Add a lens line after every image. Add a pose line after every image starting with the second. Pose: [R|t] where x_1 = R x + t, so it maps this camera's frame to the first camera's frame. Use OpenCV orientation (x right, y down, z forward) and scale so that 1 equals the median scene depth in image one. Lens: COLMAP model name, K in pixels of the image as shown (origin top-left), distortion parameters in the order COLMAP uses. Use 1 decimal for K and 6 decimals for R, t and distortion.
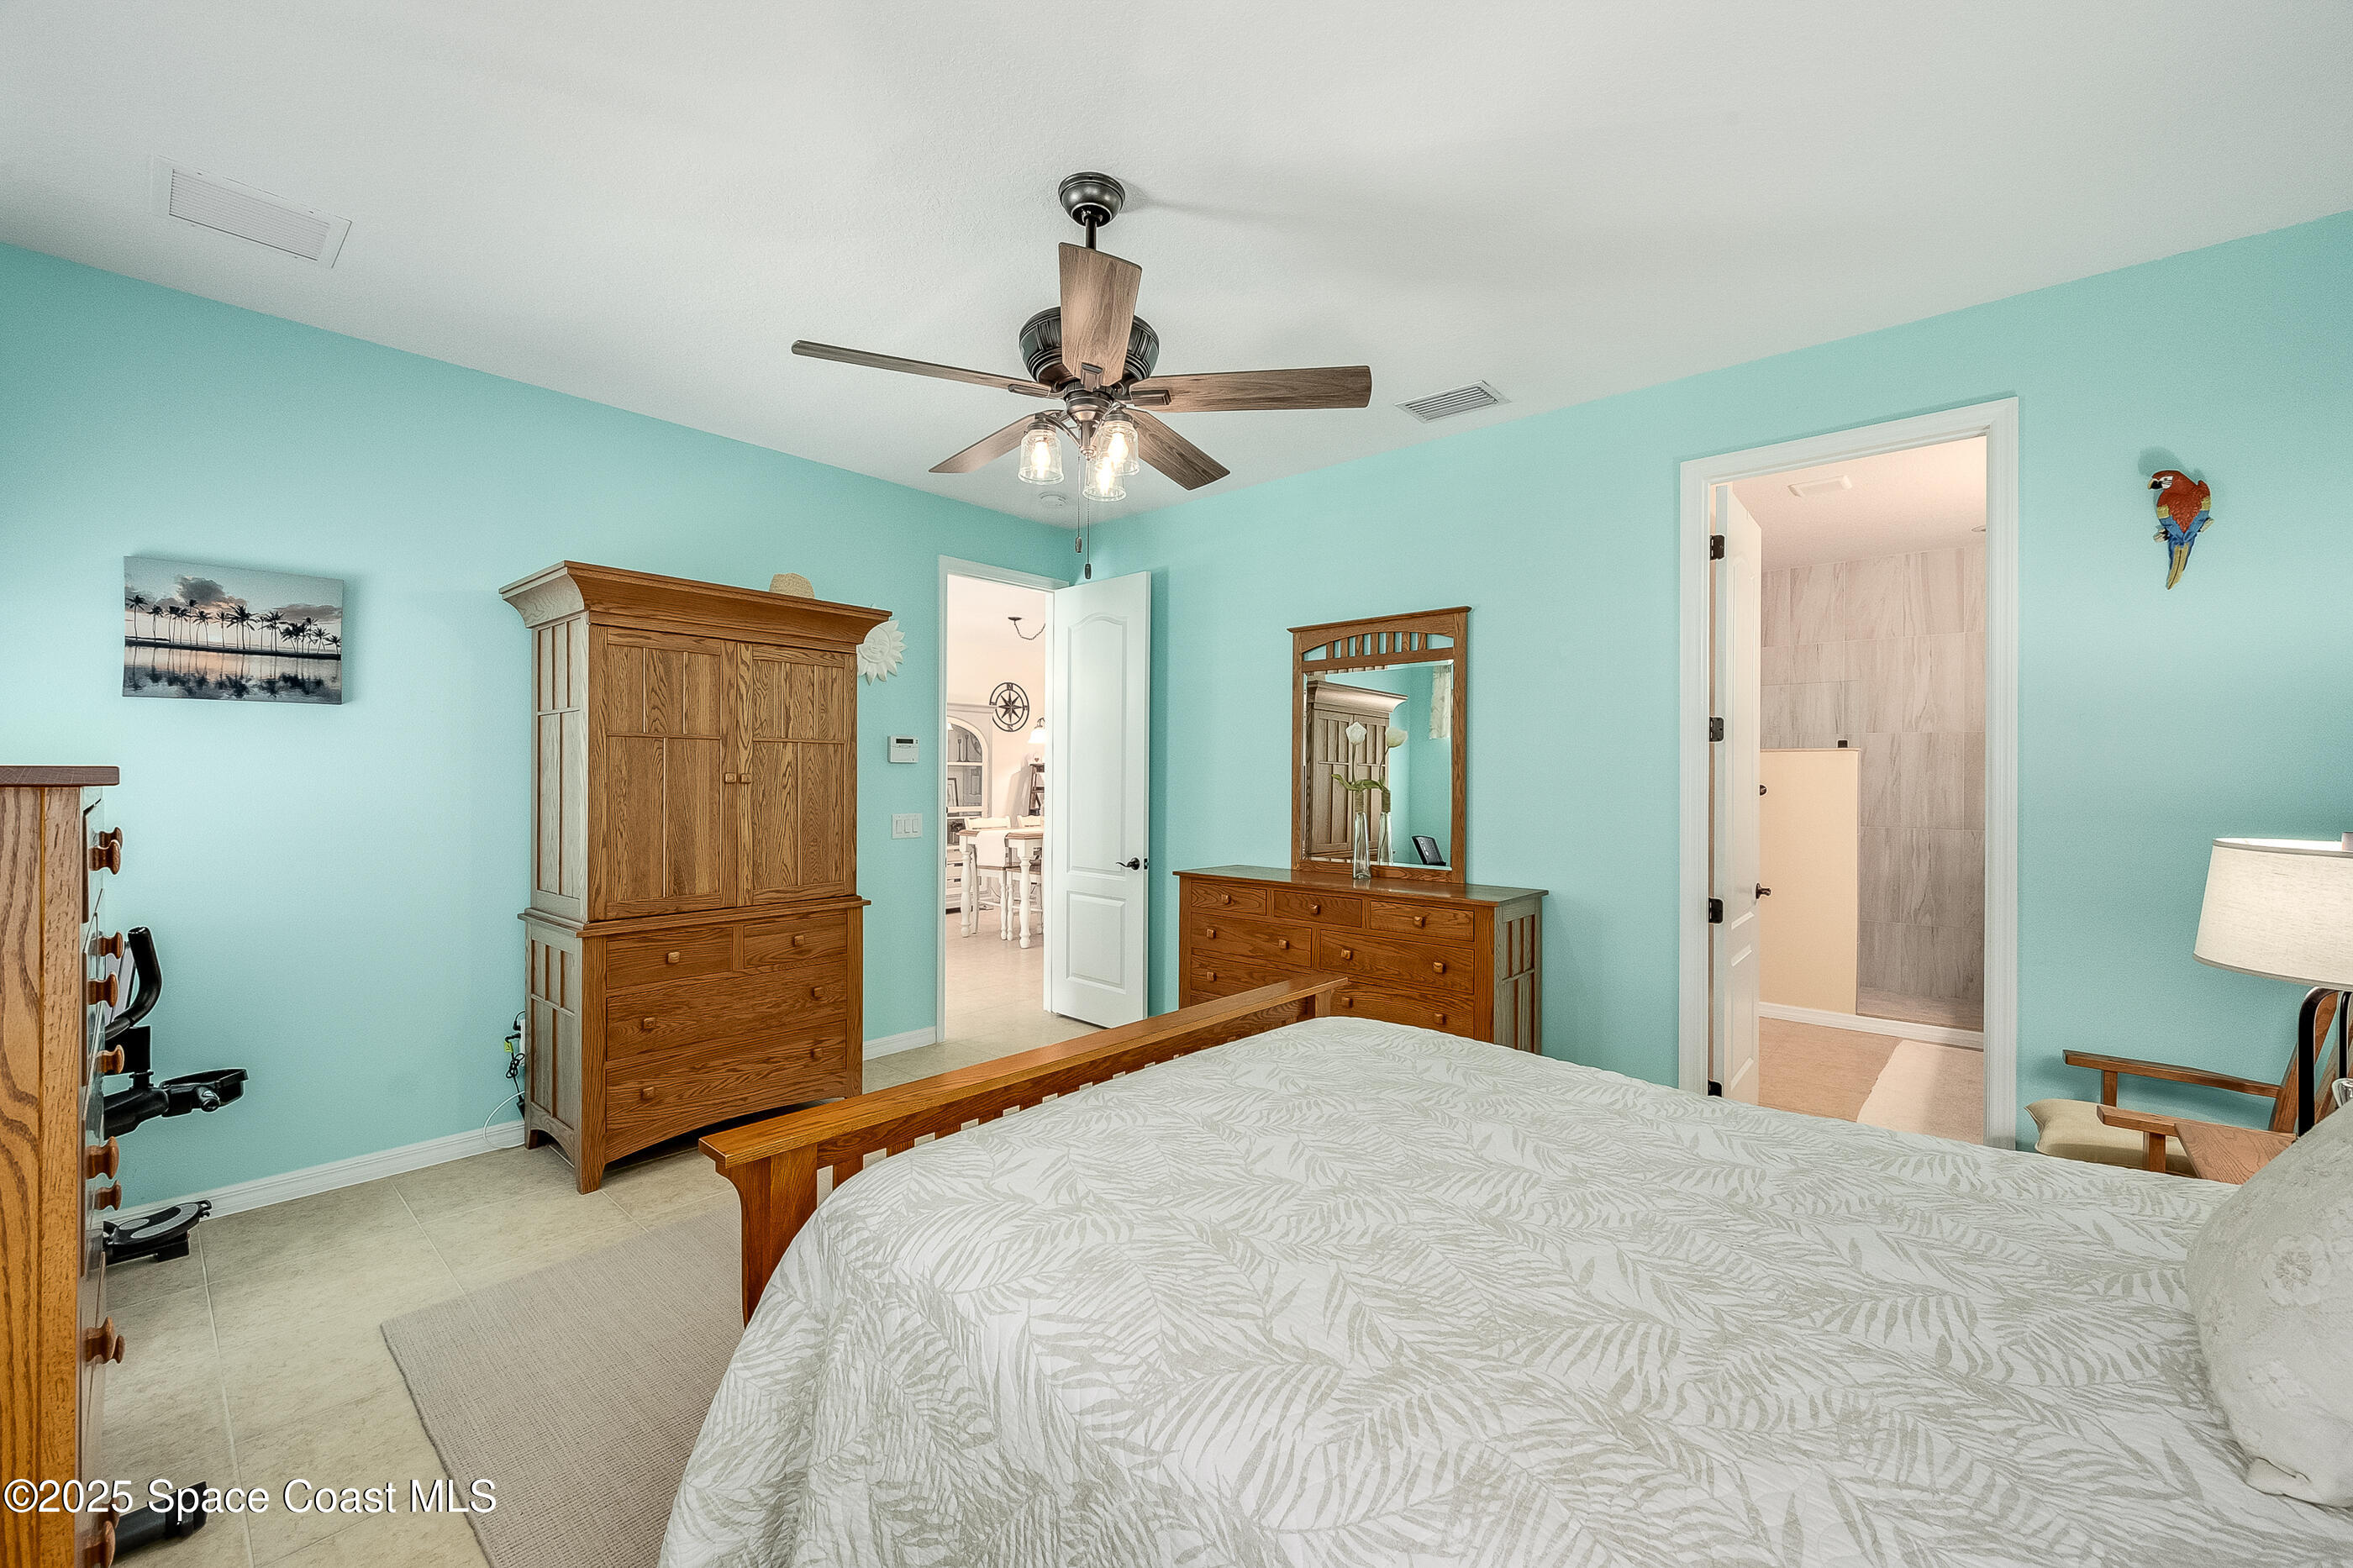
lens RADIAL K [[925.3, 0, 1176.5], [0, 925.3, 784.0], [0, 0, 1]] dist [0.000484, 0.000261]
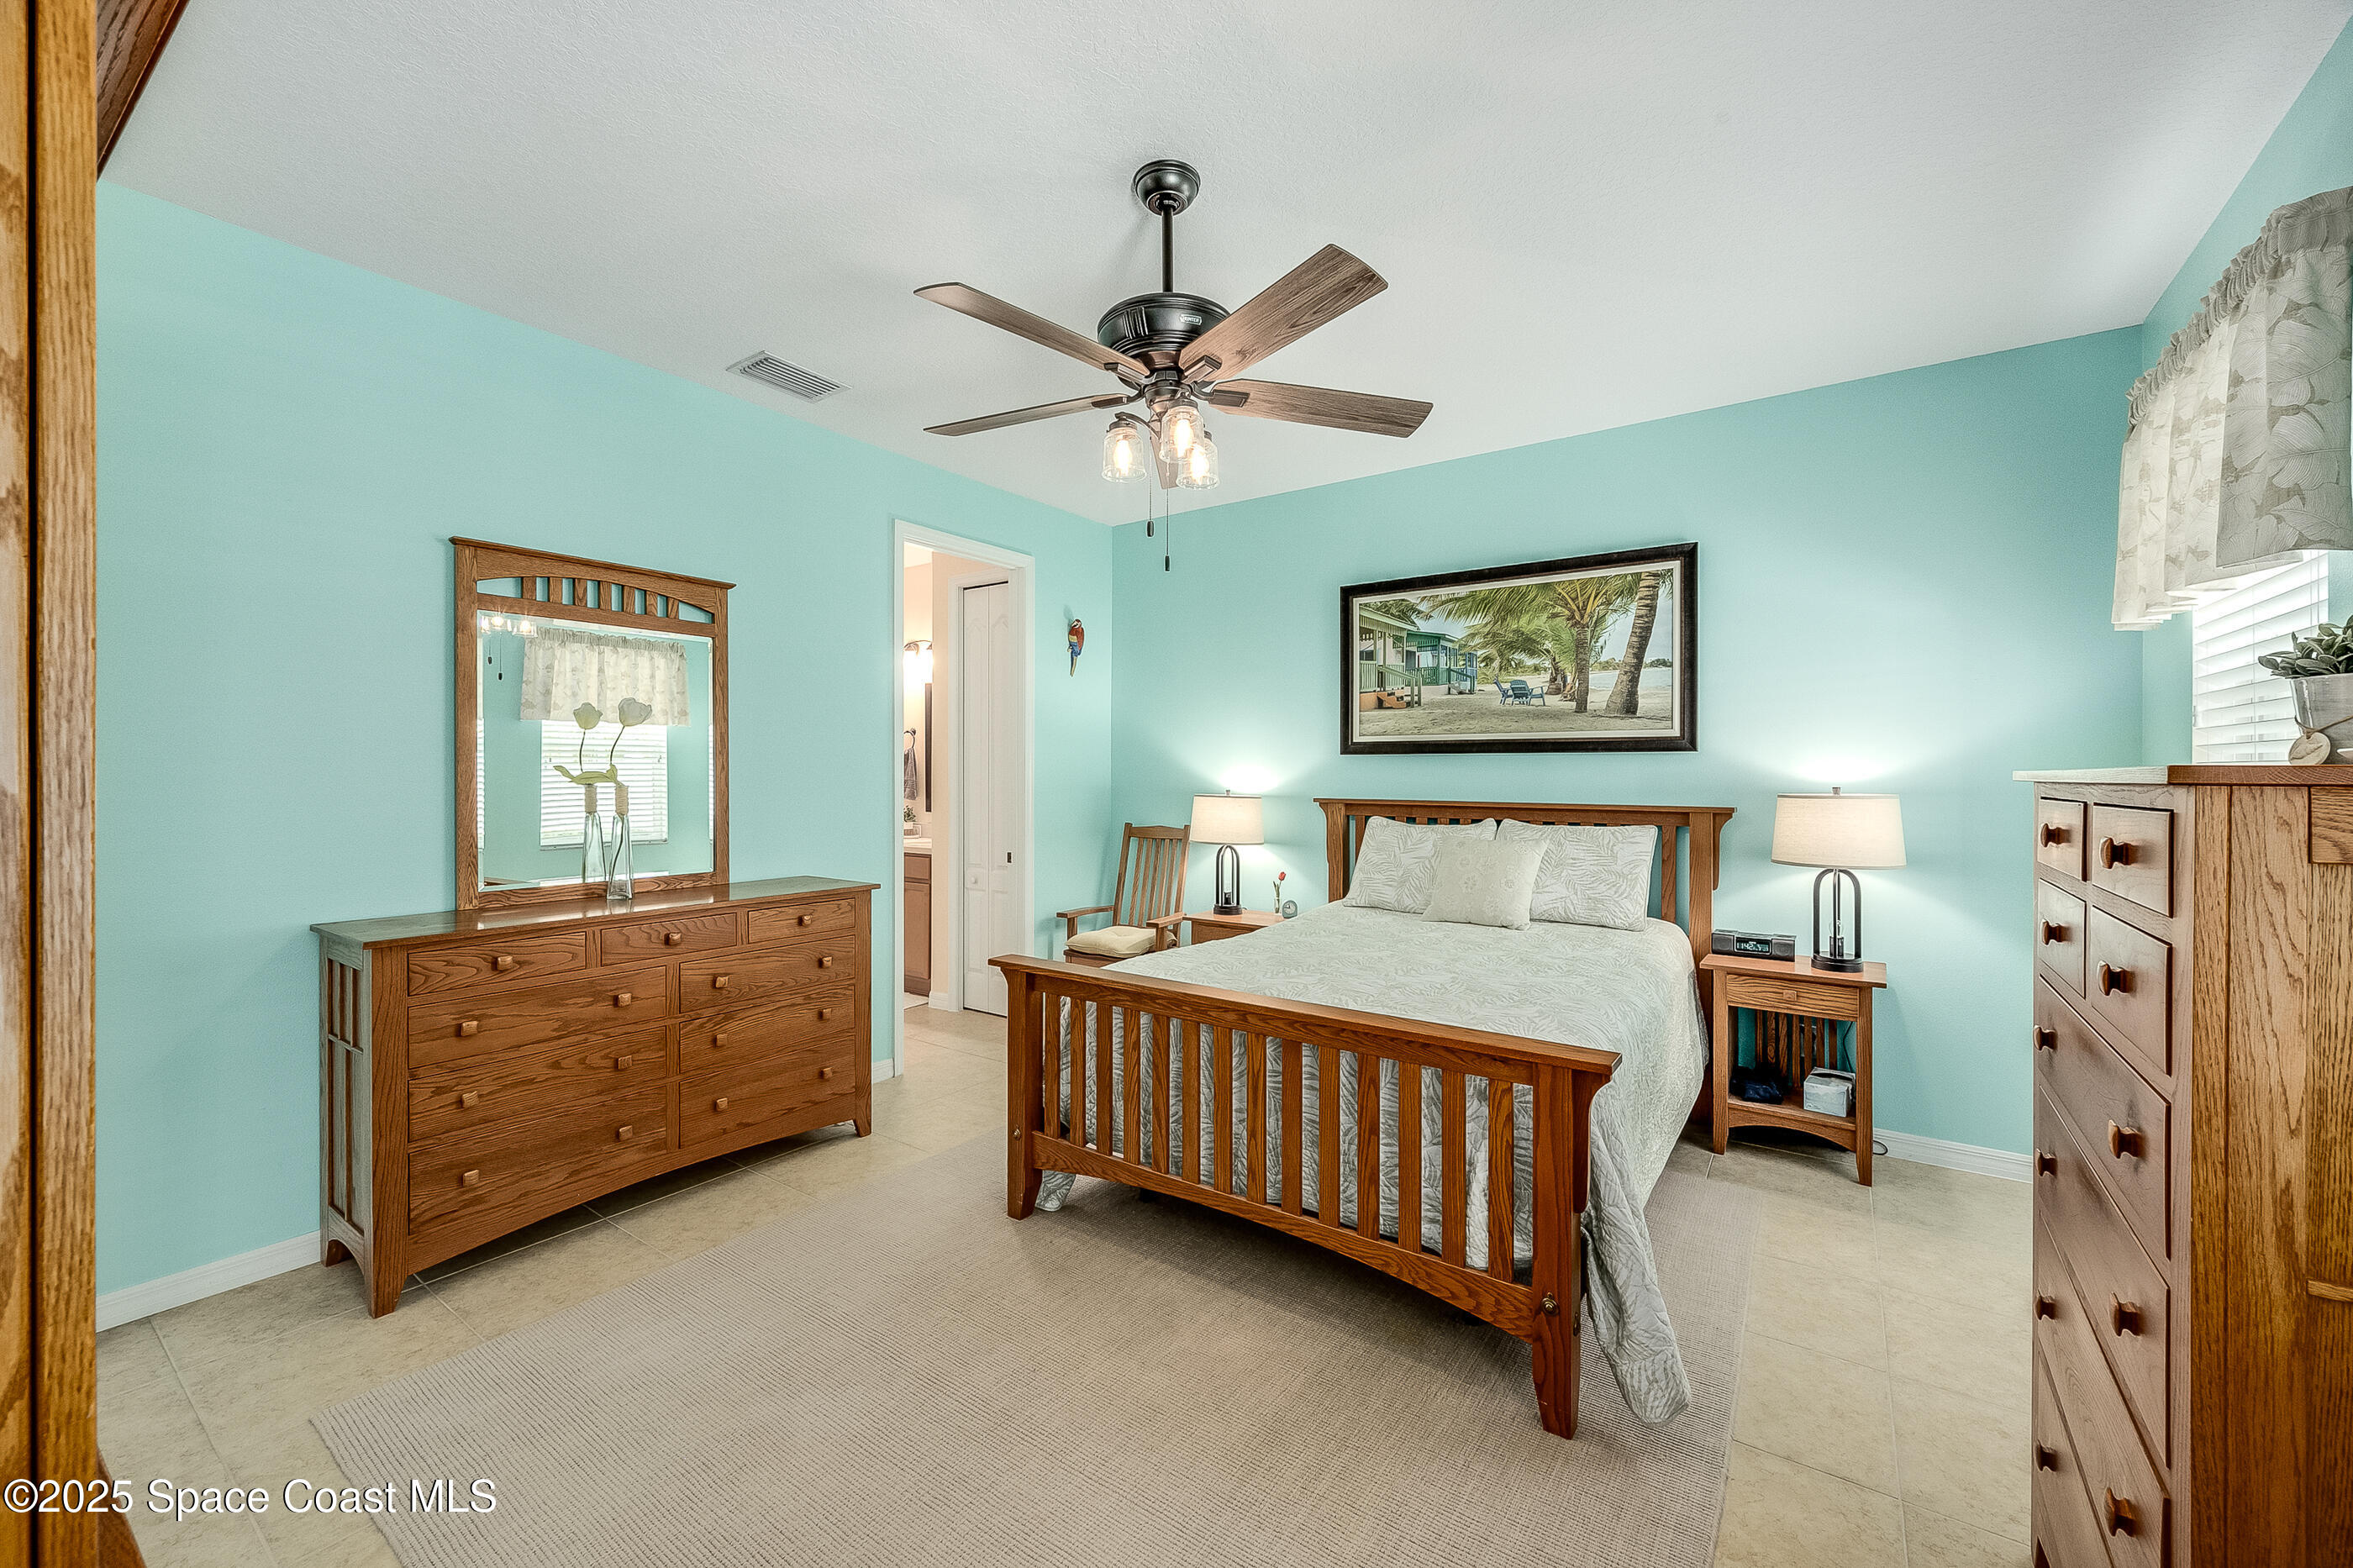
lens RADIAL K [[925.3, 0, 1176.5], [0, 925.3, 784.0], [0, 0, 1]] dist [0.000484, 0.000261]
pose [[-0.103002, -0.014615, 0.994574, -0.649486], [0.008645, 0.999841, 0.015588, -0.002253], [-0.994644, 0.010204, -0.102859, 0.649613]]
